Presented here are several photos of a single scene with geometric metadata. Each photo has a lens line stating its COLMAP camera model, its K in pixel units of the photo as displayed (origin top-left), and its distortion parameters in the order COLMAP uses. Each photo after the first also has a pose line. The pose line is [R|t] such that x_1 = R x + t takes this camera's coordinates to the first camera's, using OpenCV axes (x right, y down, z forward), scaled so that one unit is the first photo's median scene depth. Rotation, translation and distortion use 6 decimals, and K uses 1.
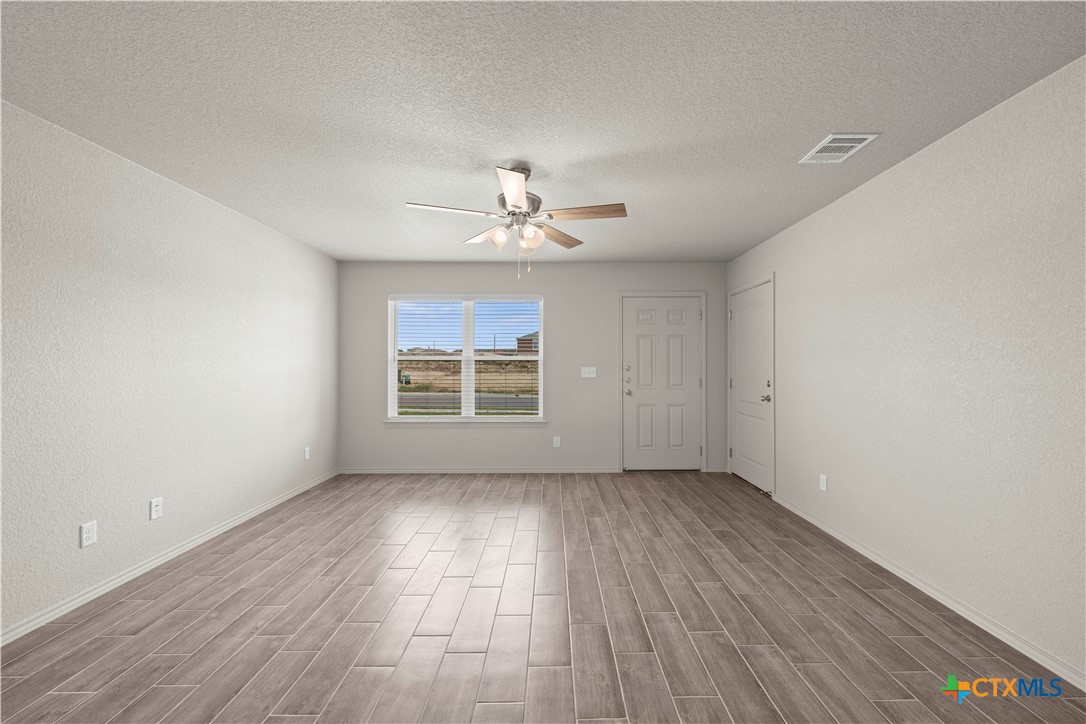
lens RADIAL K [[431.2, 0, 559.4], [0, 431.2, 364.2], [0, 0, 1]] dist [0.000129, -0.000270]
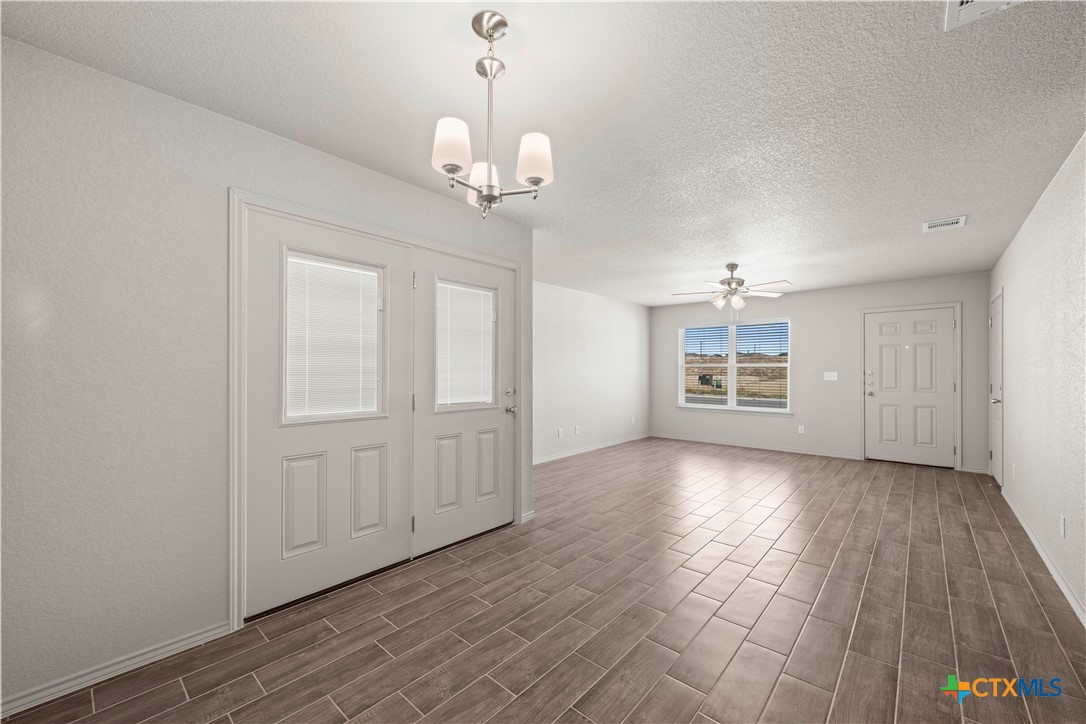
lens RADIAL K [[429.7, 0, 548.6], [0, 429.7, 371.5], [0, 0, 1]] dist [0.000498, -0.000056]
pose [[0.743317, 0.003266, -0.668932, 0.444606], [0.000417, 0.999986, 0.005346, -0.003030], [0.668940, -0.004252, 0.743304, -0.717818]]
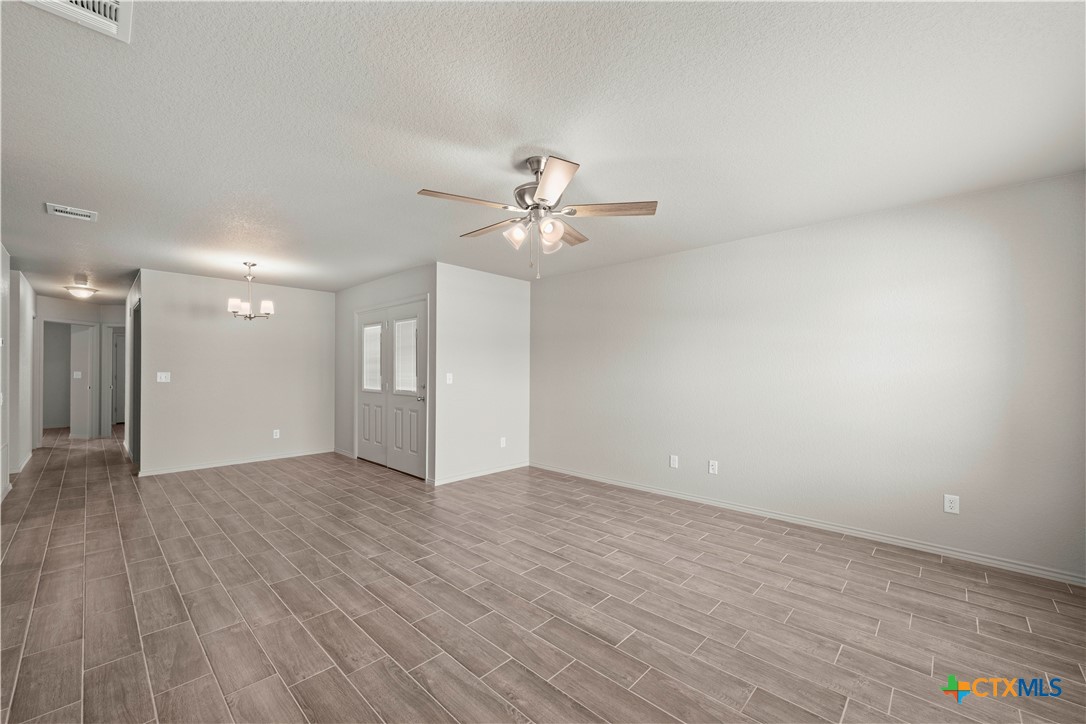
lens RADIAL K [[430.7, 0, 550.5], [0, 430.7, 370.5], [0, 0, 1]] dist [0.001460, -0.000248]
pose [[-0.694247, -0.003391, -0.719729, 0.440488], [-0.001641, 0.999994, -0.003128, 0.001744], [0.719735, -0.000991, -0.694248, 1.326616]]
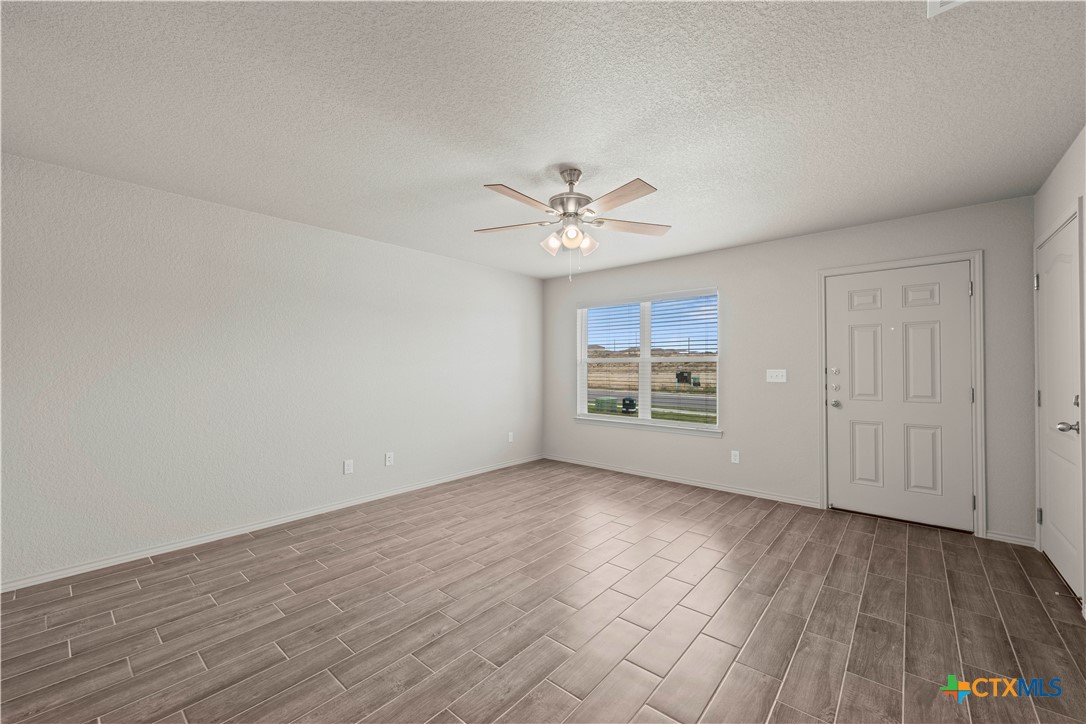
lens RADIAL K [[427.8, 0, 548.2], [0, 427.8, 363.8], [0, 0, 1]] dist [0.000311, -0.000279]
pose [[0.752312, -0.004594, -0.658791, 0.415170], [0.000978, 0.999982, -0.005856, 0.000653], [0.658806, 0.003761, 0.752303, 0.175746]]
